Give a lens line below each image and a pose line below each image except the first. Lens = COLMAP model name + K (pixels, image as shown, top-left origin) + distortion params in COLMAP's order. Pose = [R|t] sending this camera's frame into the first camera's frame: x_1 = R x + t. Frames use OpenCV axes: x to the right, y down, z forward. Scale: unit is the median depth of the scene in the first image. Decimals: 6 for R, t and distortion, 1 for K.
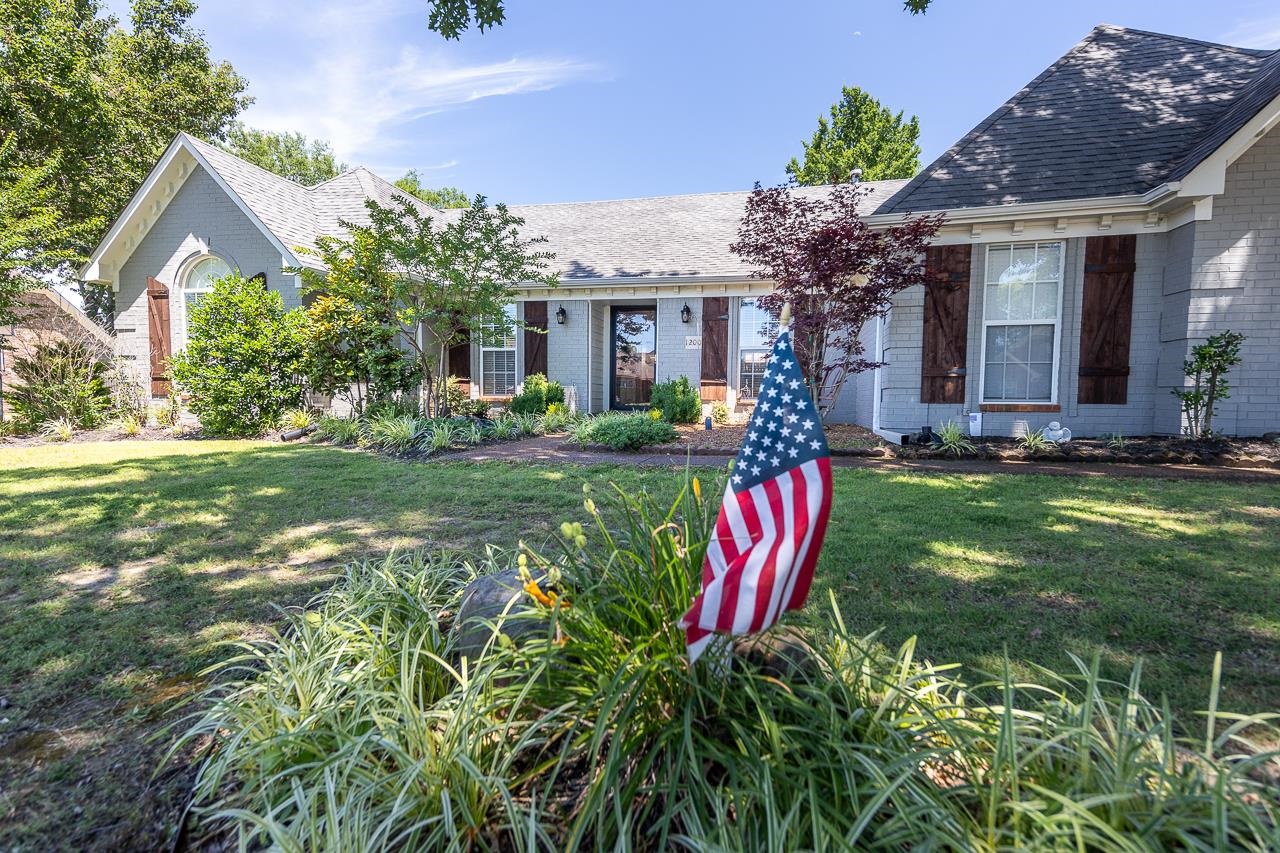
lens RADIAL K [[613.4, 0, 636.5], [0, 613.4, 429.6], [0, 0, 1]] dist [0.059722, -0.027527]
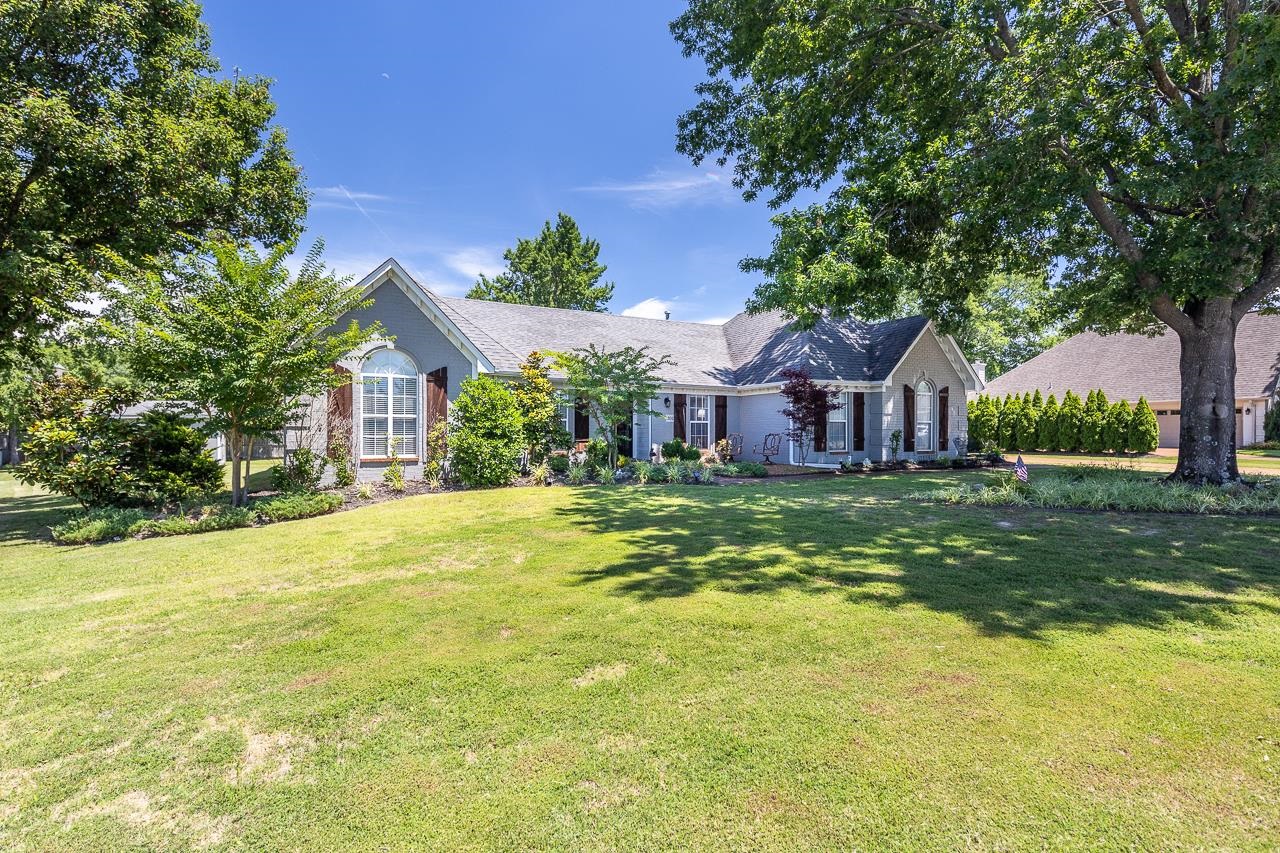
lens RADIAL K [[626.0, 0, 637.6], [0, 626.0, 428.5], [0, 0, 1]] dist [0.041510, -0.000529]
pose [[0.749781, -0.005106, 0.661666, -1.246661], [0.041493, 0.998365, -0.039315, -0.048024], [-0.660383, 0.056932, 0.748767, -0.308141]]
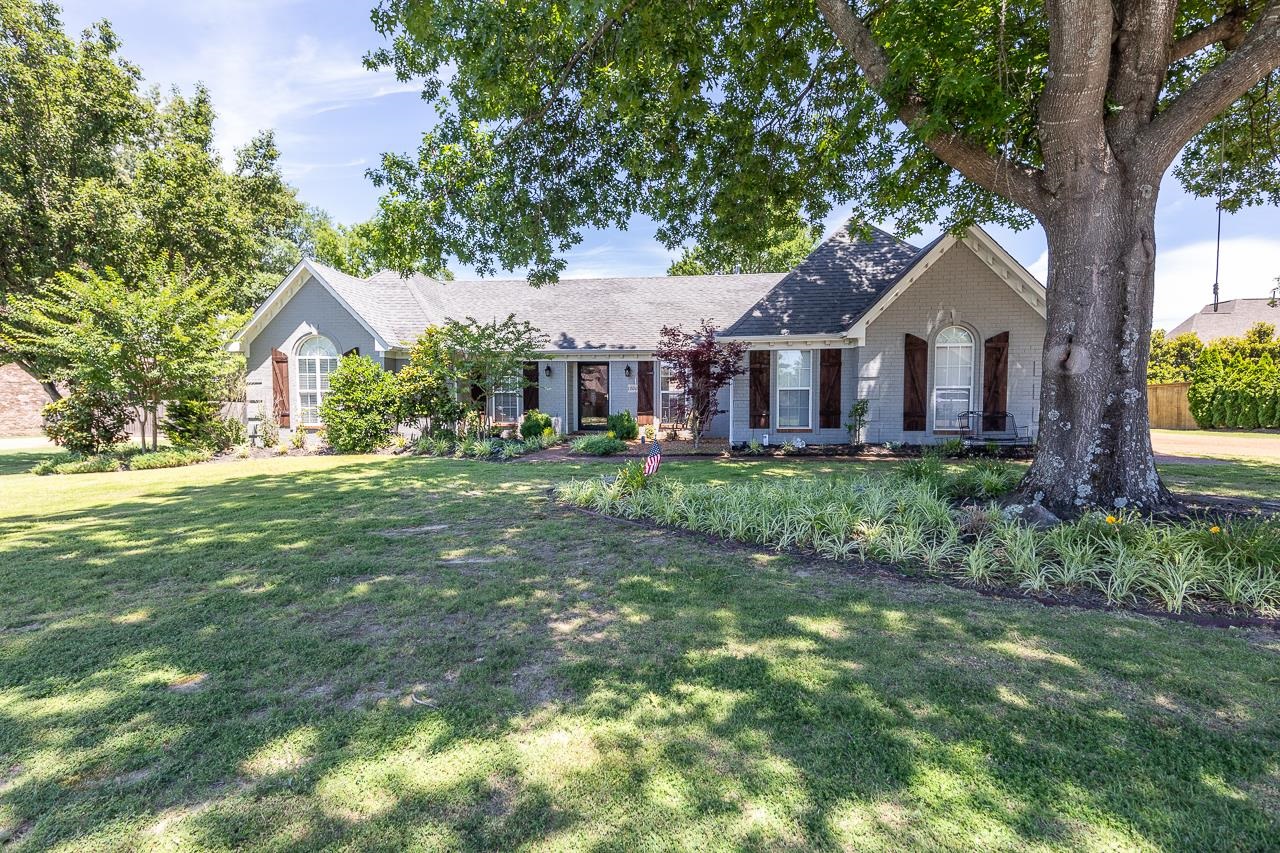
lens RADIAL K [[626.0, 0, 637.6], [0, 626.0, 428.5], [0, 0, 1]] dist [0.041510, -0.000529]
pose [[0.993591, -0.015834, 0.111917, -0.085352], [0.017356, 0.999770, -0.012636, -0.017170], [-0.111691, 0.014497, 0.993637, -0.671016]]
